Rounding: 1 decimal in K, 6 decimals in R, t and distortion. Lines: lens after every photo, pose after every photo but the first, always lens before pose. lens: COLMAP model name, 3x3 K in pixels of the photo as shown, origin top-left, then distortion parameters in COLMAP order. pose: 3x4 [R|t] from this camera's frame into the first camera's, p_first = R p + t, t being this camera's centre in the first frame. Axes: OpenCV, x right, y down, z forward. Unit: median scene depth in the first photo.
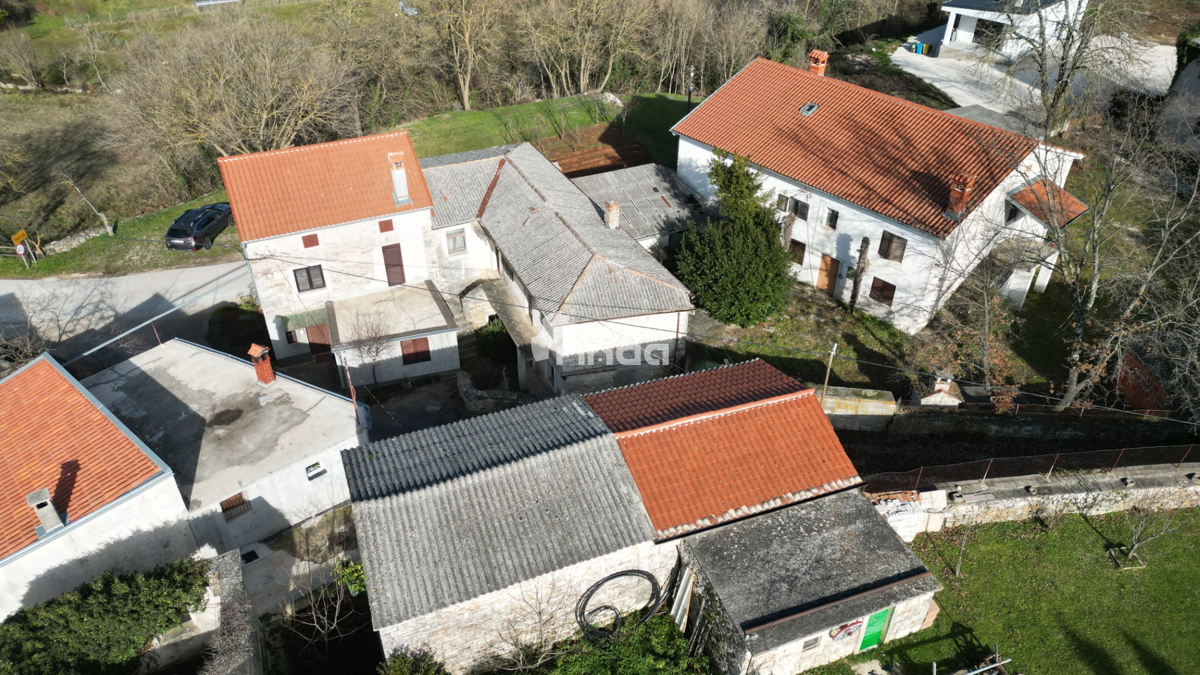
lens RADIAL K [[829.3, 0, 600.1], [0, 829.3, 329.3], [0, 0, 1]] dist [0.048223, -0.028338]
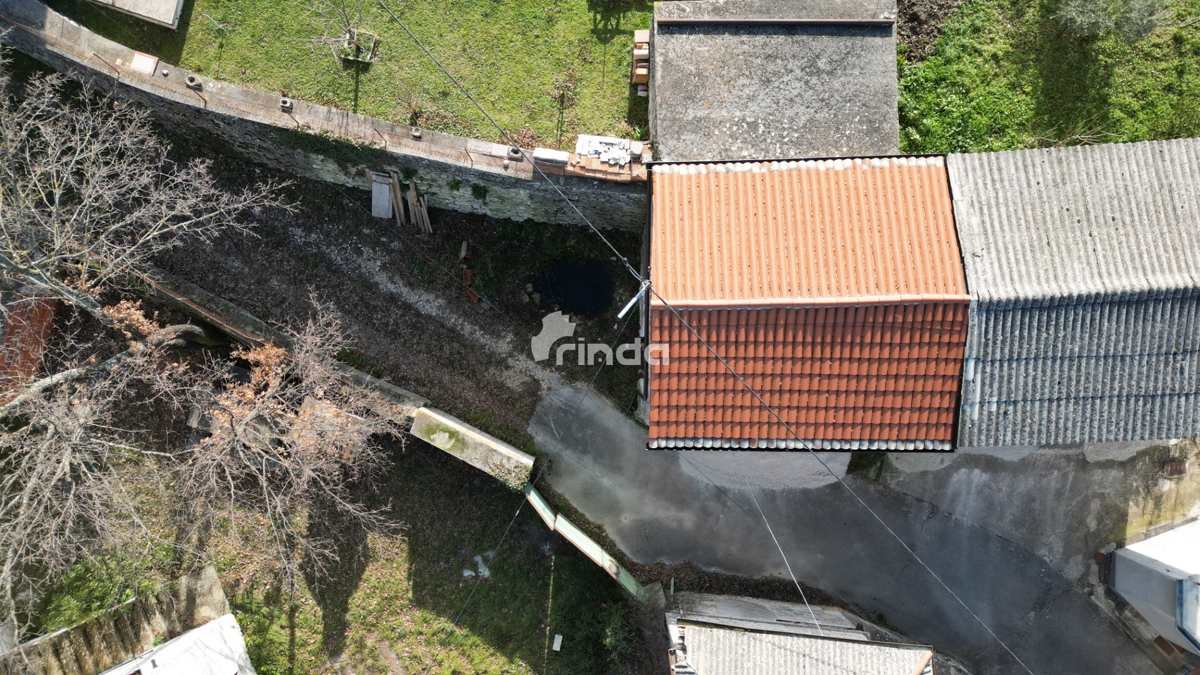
lens RADIAL K [[829.3, 0, 600.5], [0, 829.3, 331.0], [0, 0, 1]] dist [0.048223, -0.028338]
pose [[-0.945697, -0.325039, -0.002695, 0.233133], [0.181759, -0.535662, 0.824640, -0.406805], [-0.269484, 0.779369, 0.565652, 0.518679]]
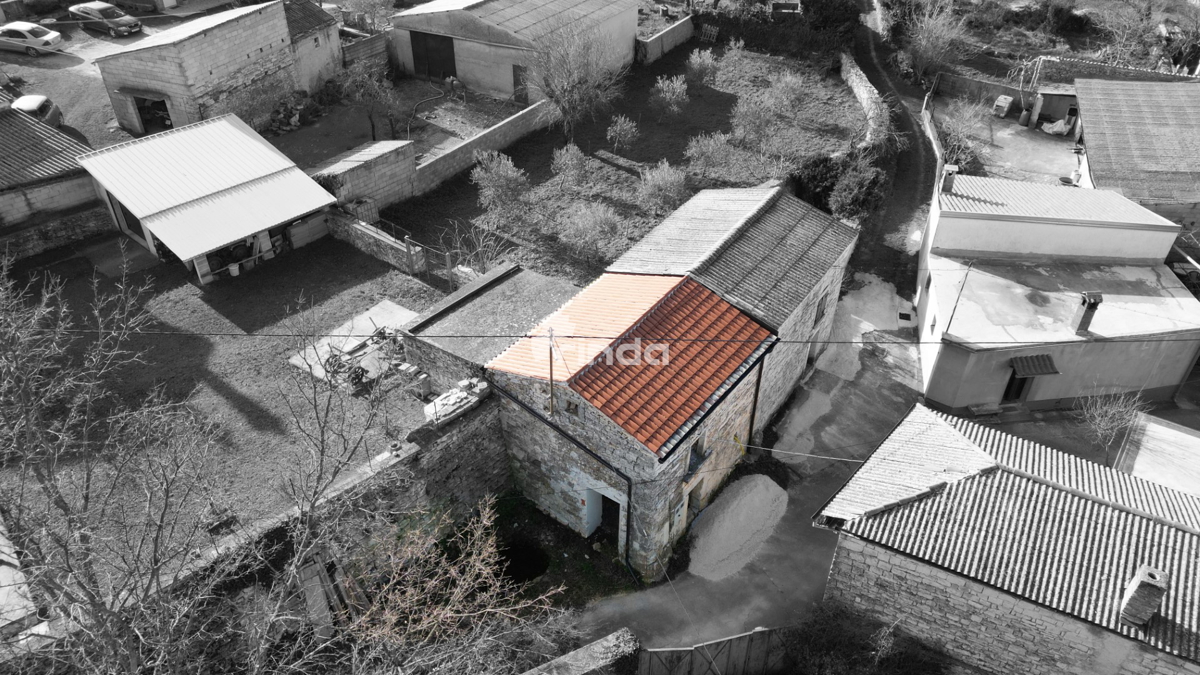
lens RADIAL K [[829.3, 0, 603.9], [0, 829.3, 332.9], [0, 0, 1]] dist [0.048223, -0.028338]
pose [[-0.814936, 0.327170, -0.478371, 0.497905], [-0.340226, 0.398143, 0.851897, -0.561923], [0.469175, 0.856996, -0.213150, 0.932092]]
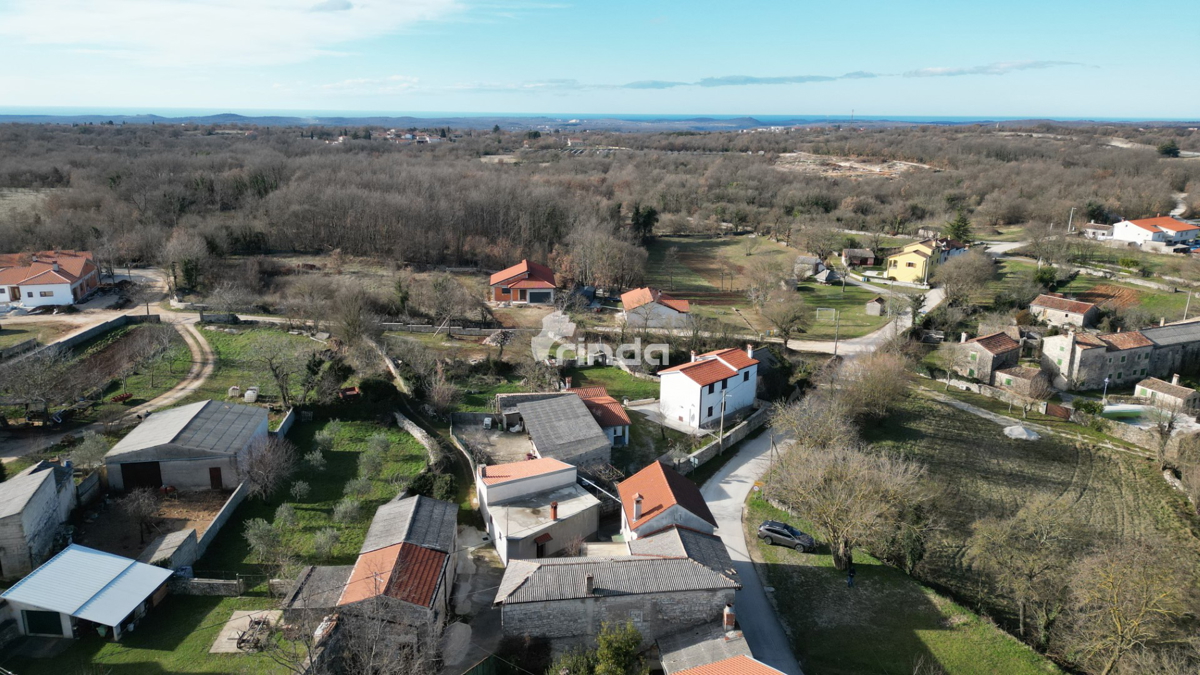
lens RADIAL K [[829.3, 0, 599.4], [0, 829.3, 336.6], [0, 0, 1]] dist [0.048223, -0.028338]
pose [[-0.317724, 0.244771, -0.916045, 1.506853], [-0.549156, 0.740075, 0.388222, -1.243167], [0.772968, 0.626399, -0.100722, 0.990223]]
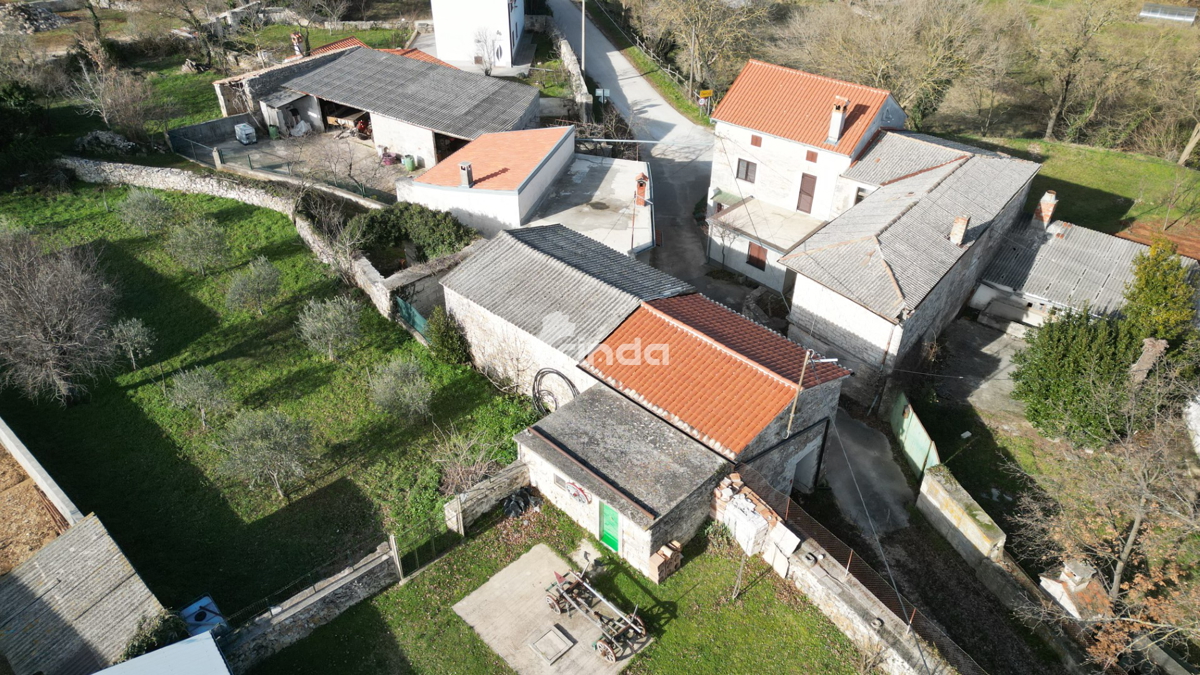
lens RADIAL K [[829.3, 0, 594.3], [0, 829.3, 346.5], [0, 0, 1]] dist [0.048223, -0.028338]
pose [[0.422071, 0.531539, -0.734386, 0.680999], [-0.519220, 0.805788, 0.284809, -0.096707], [0.743147, 0.261098, 0.616085, 0.159844]]
